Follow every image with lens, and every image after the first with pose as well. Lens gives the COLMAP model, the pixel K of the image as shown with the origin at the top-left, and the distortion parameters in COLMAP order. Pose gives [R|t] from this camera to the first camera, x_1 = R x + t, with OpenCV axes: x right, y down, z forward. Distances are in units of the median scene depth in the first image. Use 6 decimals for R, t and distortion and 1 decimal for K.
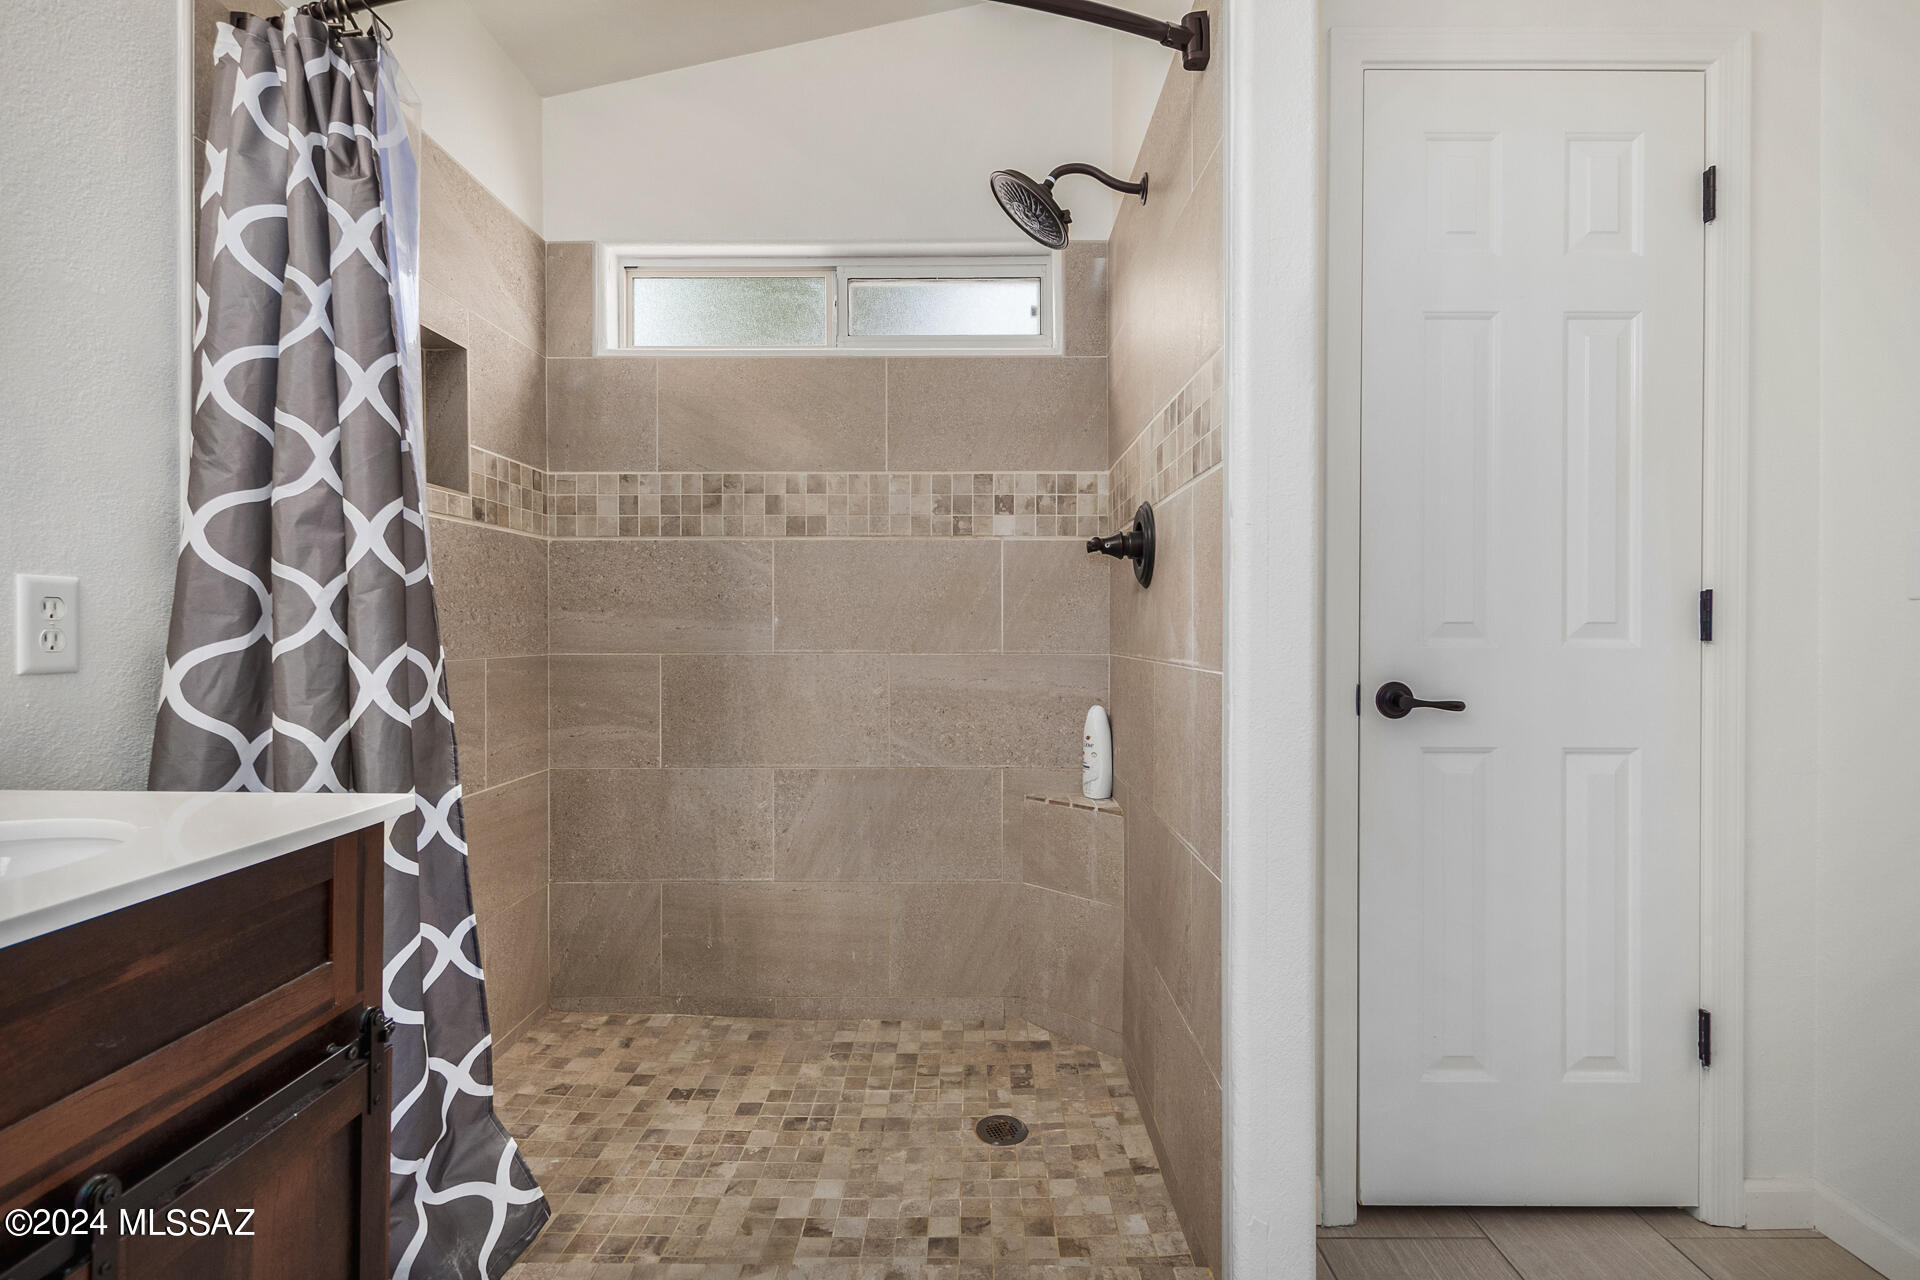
lens RADIAL K [[906.8, 0, 955.6], [0, 906.8, 631.8], [0, 0, 1]] dist [0.001385, -0.001298]
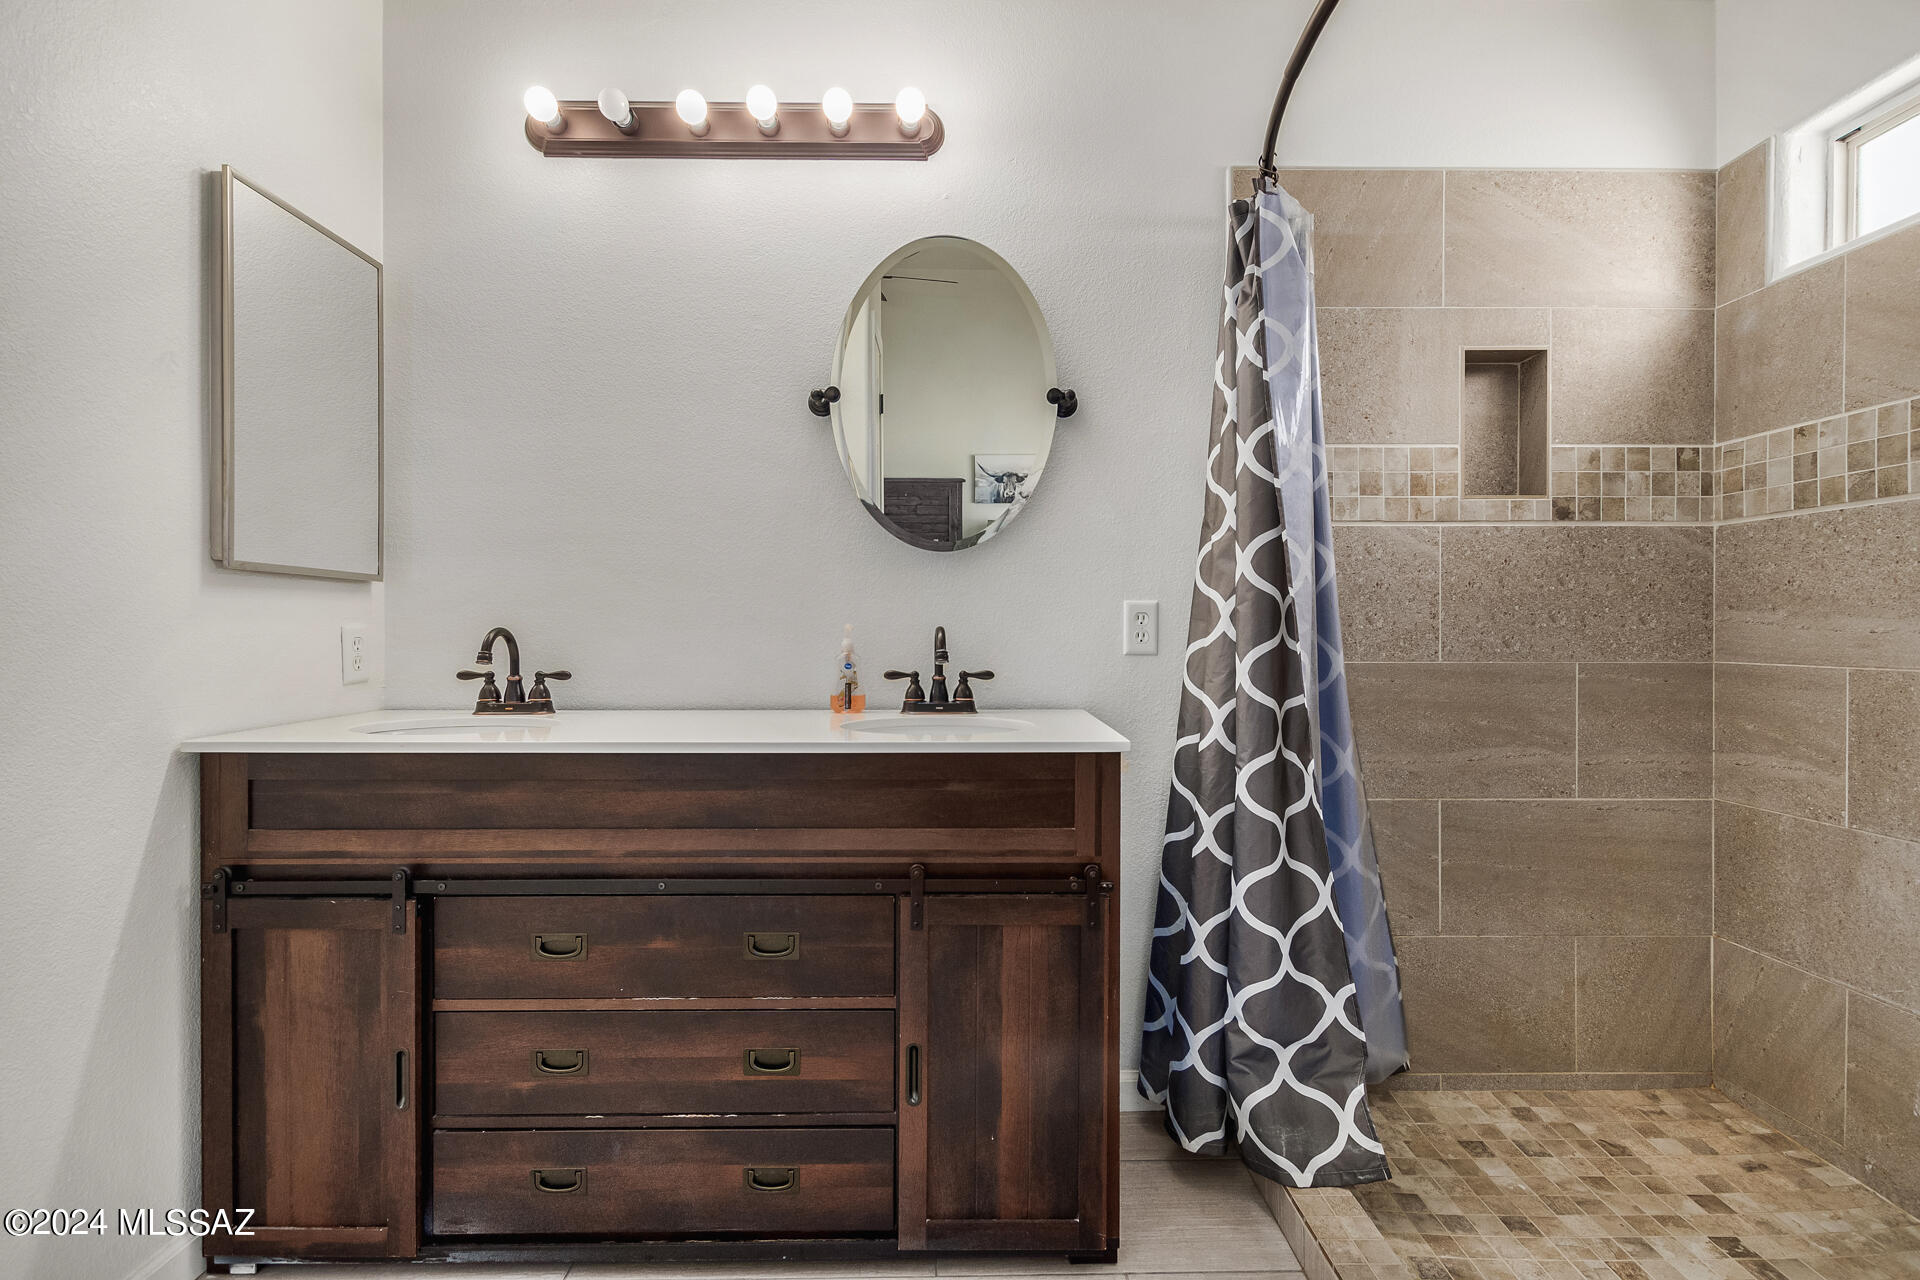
lens RADIAL K [[906.8, 0, 959.9], [0, 906.8, 634.5], [0, 0, 1]] dist [0.001385, -0.001298]
pose [[0.010103, 0.008195, -0.999915, 0.393694], [-0.005741, 0.999950, 0.008137, -0.003760], [0.999932, 0.005659, 0.010149, 0.305153]]
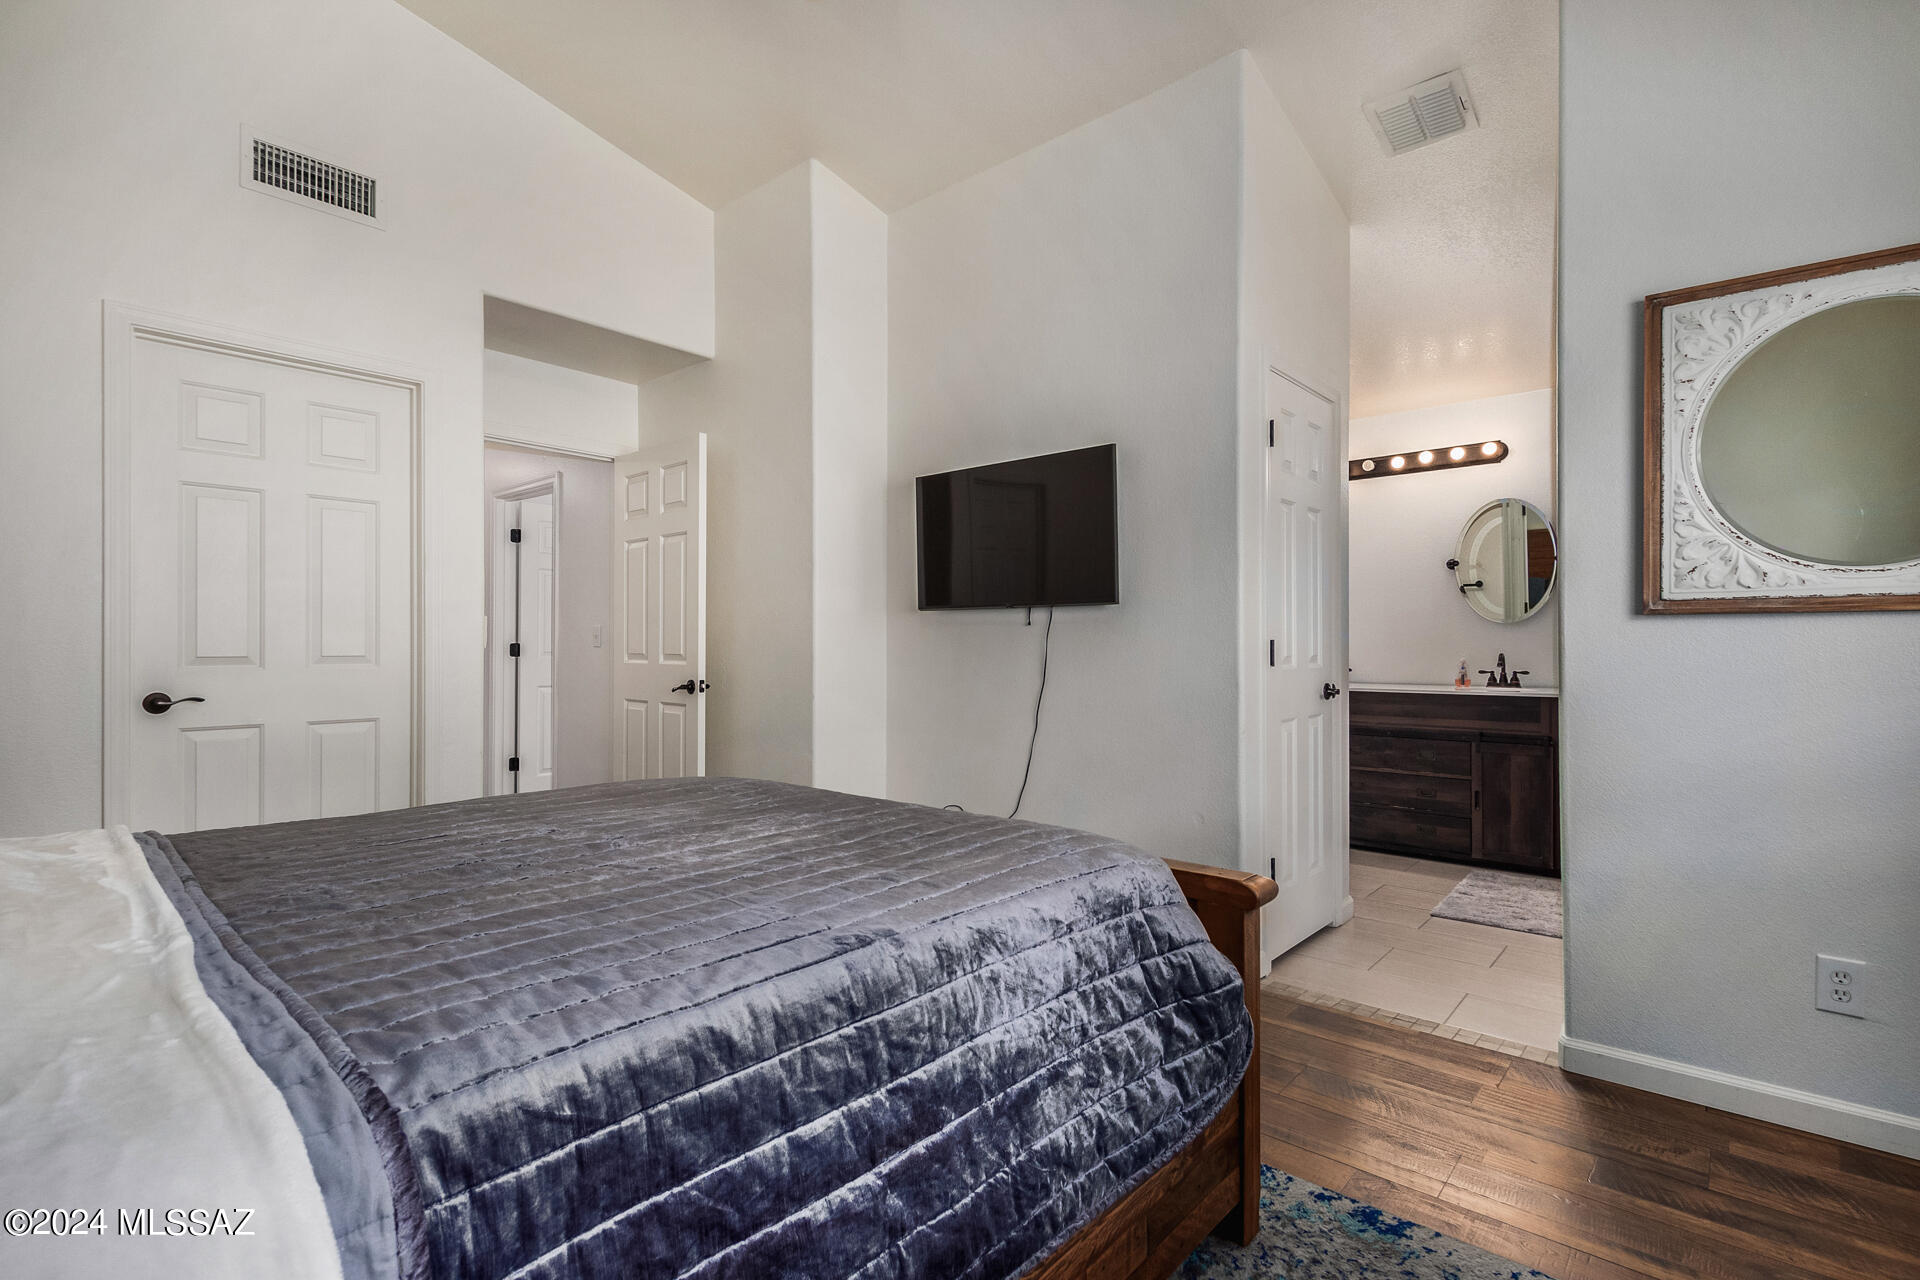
lens RADIAL K [[906.8, 0, 960.7], [0, 906.8, 643.9], [0, 0, 1]] dist [0.001385, -0.001298]
pose [[-0.654849, -0.000229, -0.755759, 1.998201], [0.000341, 1.000000, -0.000599, -0.024797], [0.755759, -0.000650, -0.654849, 0.729901]]
